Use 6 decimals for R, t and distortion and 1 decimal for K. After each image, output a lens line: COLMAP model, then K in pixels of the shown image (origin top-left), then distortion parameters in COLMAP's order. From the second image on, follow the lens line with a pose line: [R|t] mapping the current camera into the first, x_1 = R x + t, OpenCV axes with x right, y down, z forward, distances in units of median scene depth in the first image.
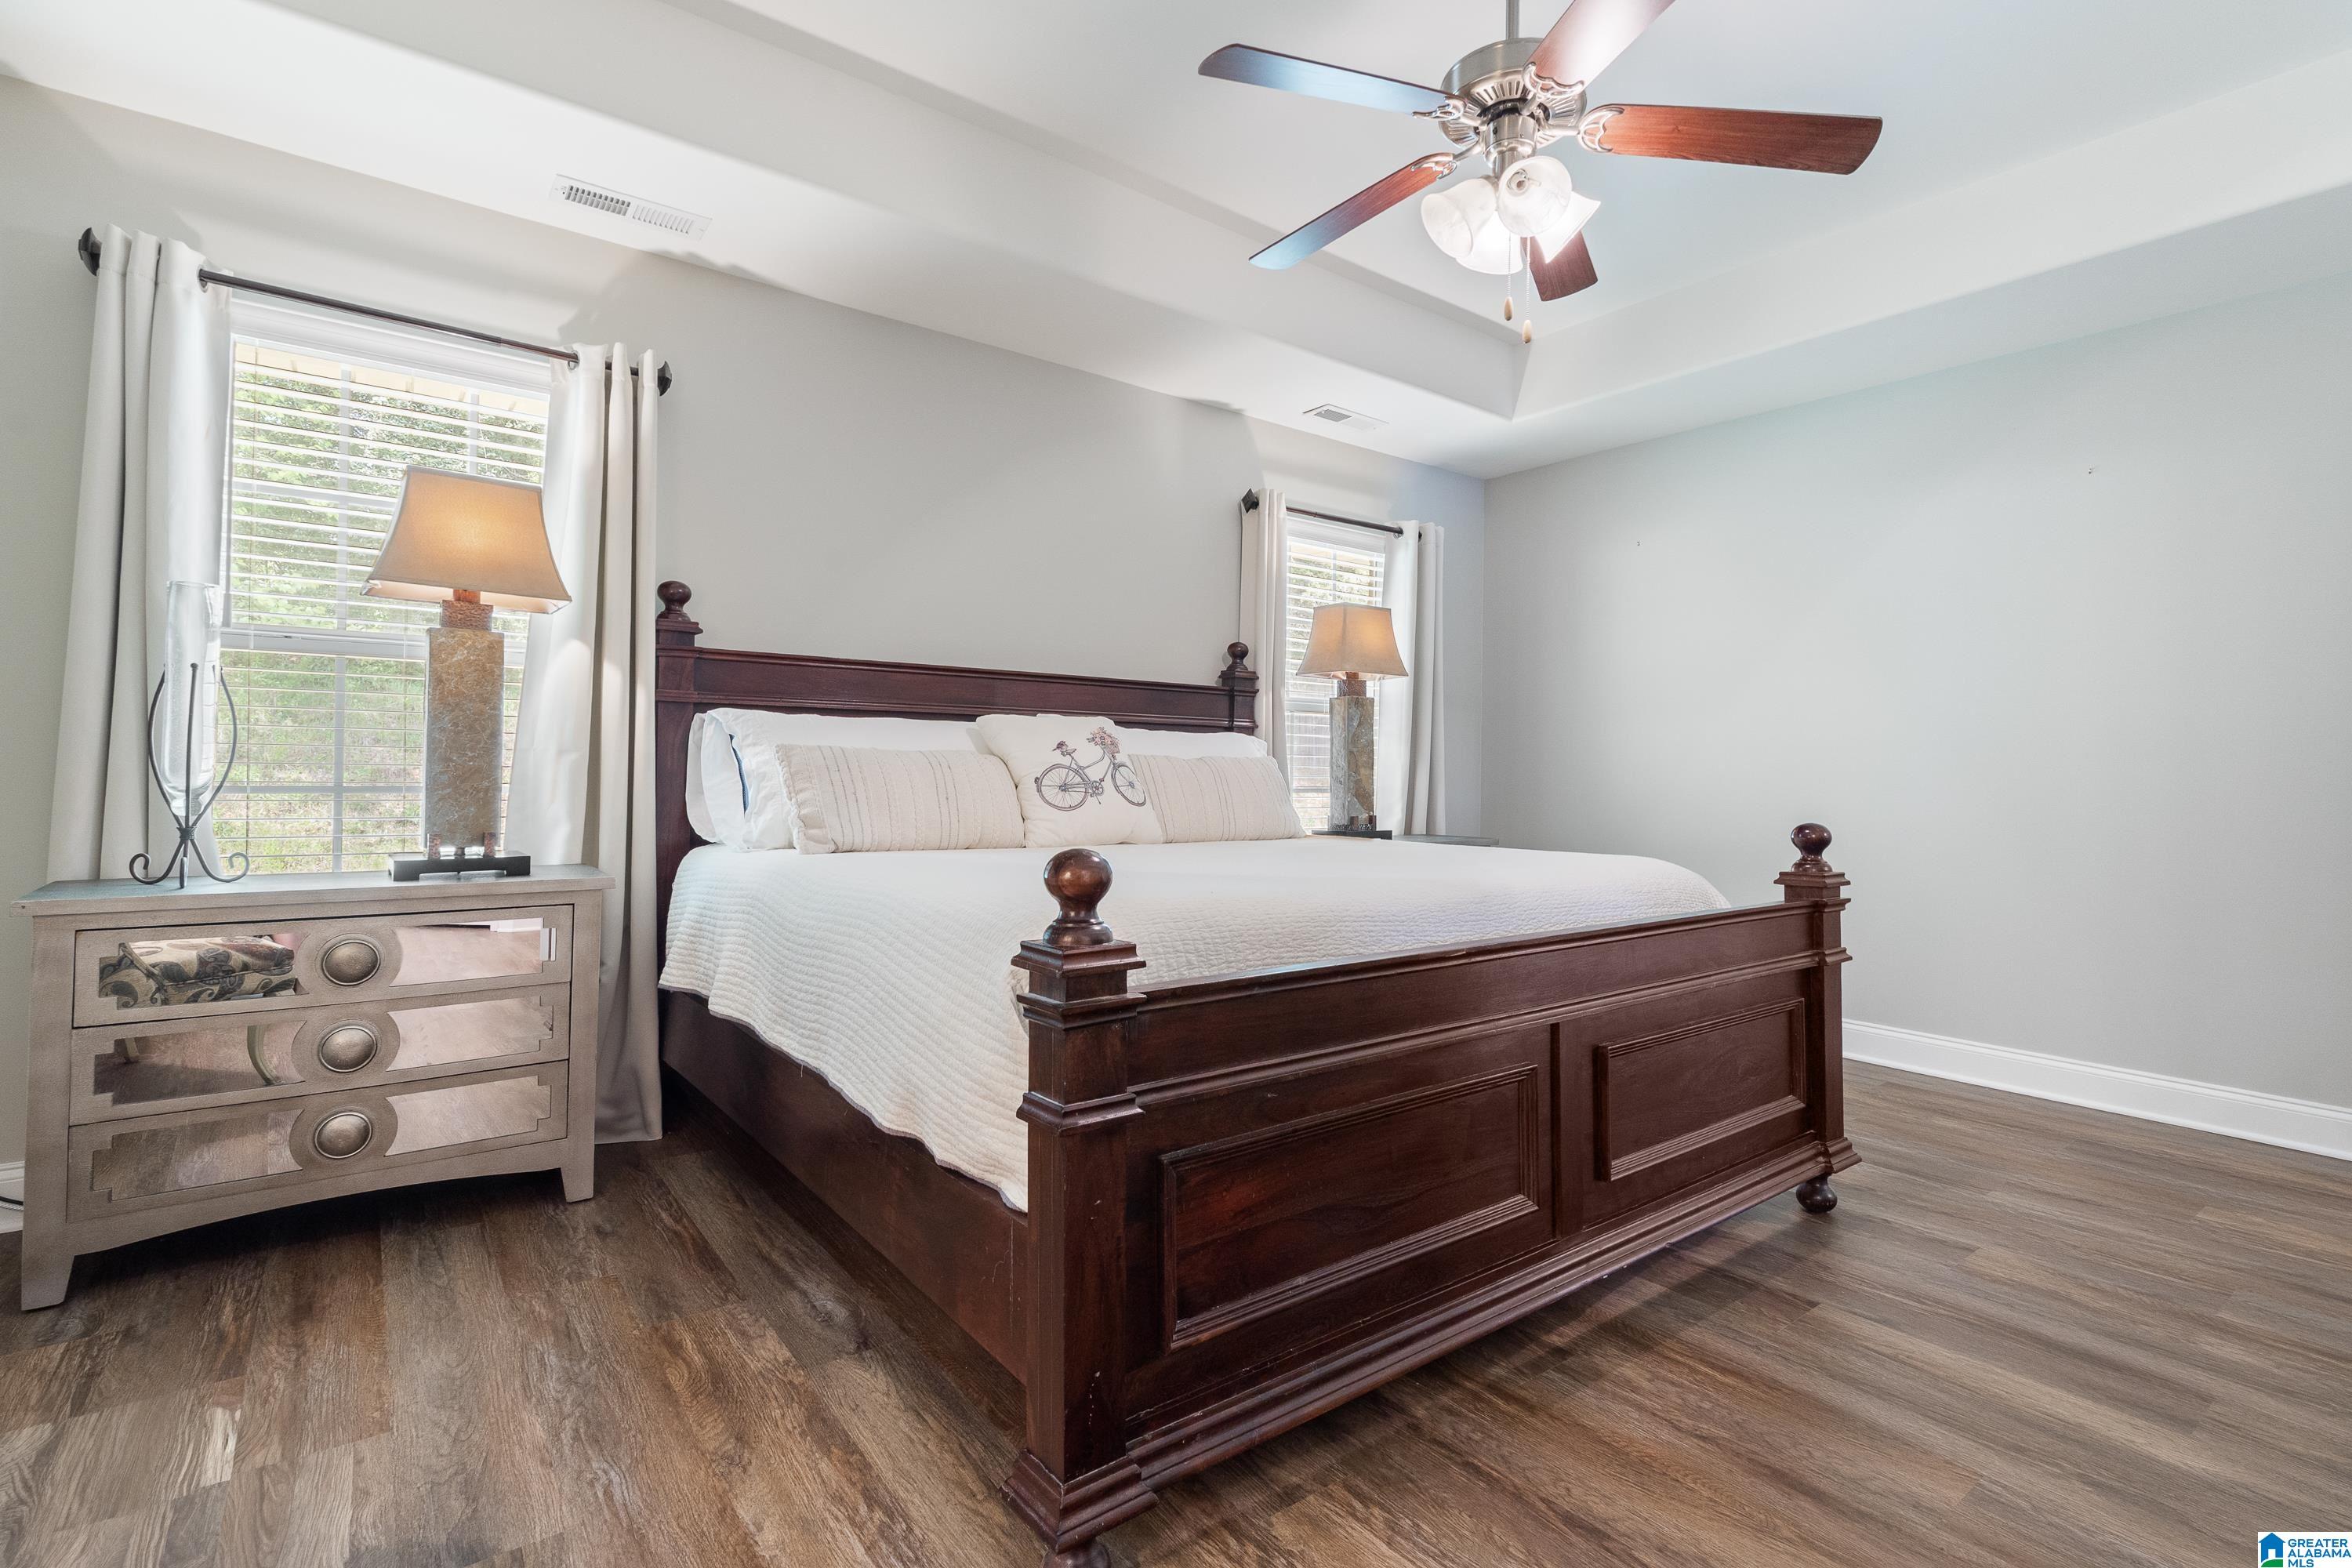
lens RADIAL K [[1148.7, 0, 1198.2], [0, 1148.7, 744.3], [0, 0, 1]] dist [0.009812, 0.000084]
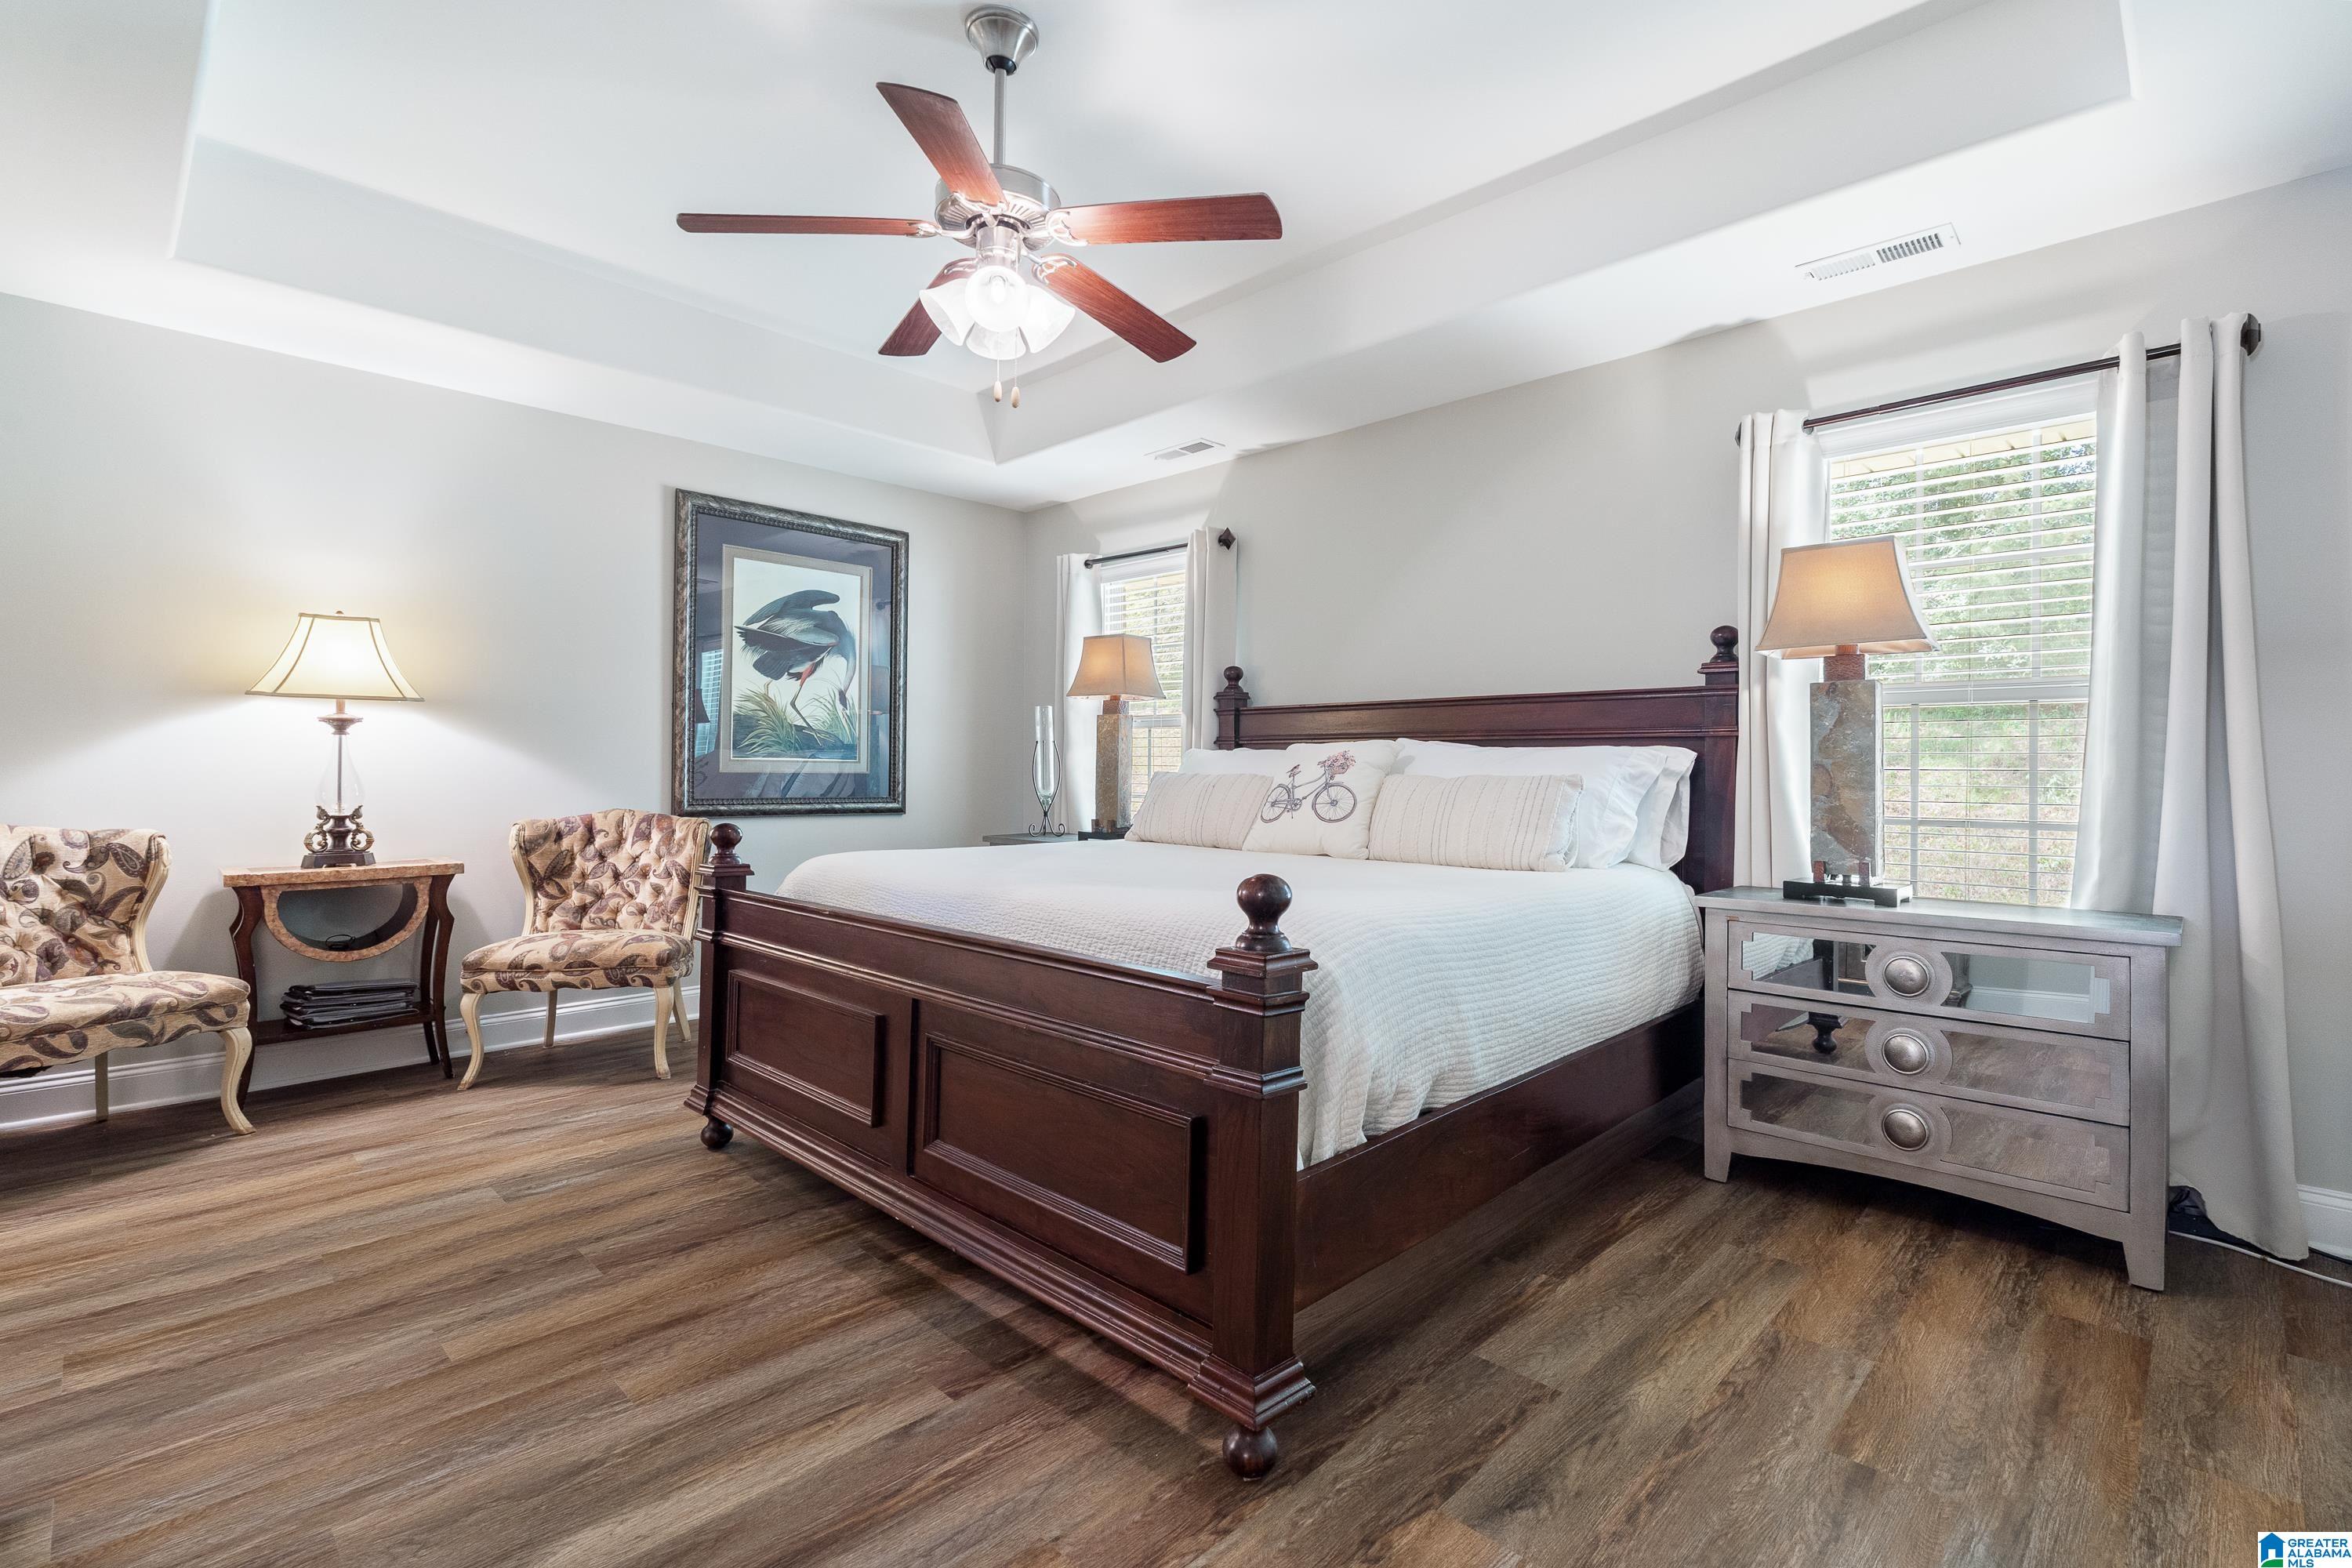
lens RADIAL K [[1068.7, 0, 1178.5], [0, 1068.7, 778.7], [0, 0, 1]] dist [-0.024191, 0.000075]
pose [[0.115504, -0.018043, -0.993143, 0.996516], [0.006328, 0.999828, -0.017428, 0.032188], [0.993287, -0.004272, 0.115598, 0.800684]]
